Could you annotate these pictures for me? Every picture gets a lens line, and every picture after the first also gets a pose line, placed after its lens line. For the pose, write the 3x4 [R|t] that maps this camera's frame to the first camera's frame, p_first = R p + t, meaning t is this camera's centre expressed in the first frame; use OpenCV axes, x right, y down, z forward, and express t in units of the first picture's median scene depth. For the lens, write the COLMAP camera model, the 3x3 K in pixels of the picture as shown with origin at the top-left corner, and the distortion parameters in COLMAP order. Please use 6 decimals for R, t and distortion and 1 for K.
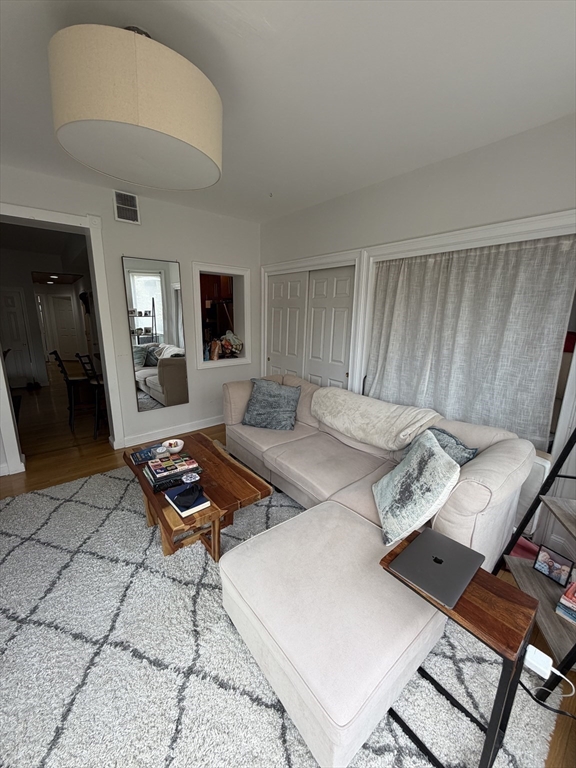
lens RADIAL K [[305.1, 0, 288.2], [0, 305.1, 381.5], [0, 0, 1]] dist [-0.000519, -0.000286]
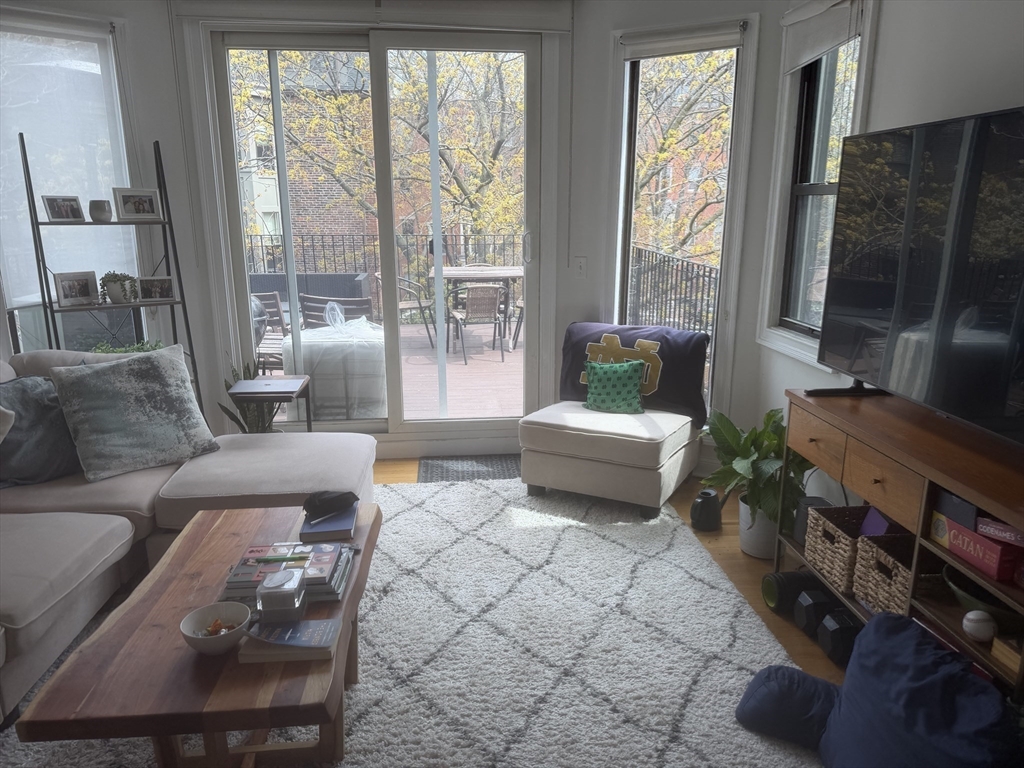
lens RADIAL K [[711.6, 0, 513.6], [0, 711.6, 386.2], [0, 0, 1]] dist [0.003780, 0.000908]
pose [[-0.822955, -0.161096, 0.544786, -0.960523], [0.105682, 0.898802, 0.425424, -0.283383], [-0.558190, 0.407679, -0.722649, 1.214106]]
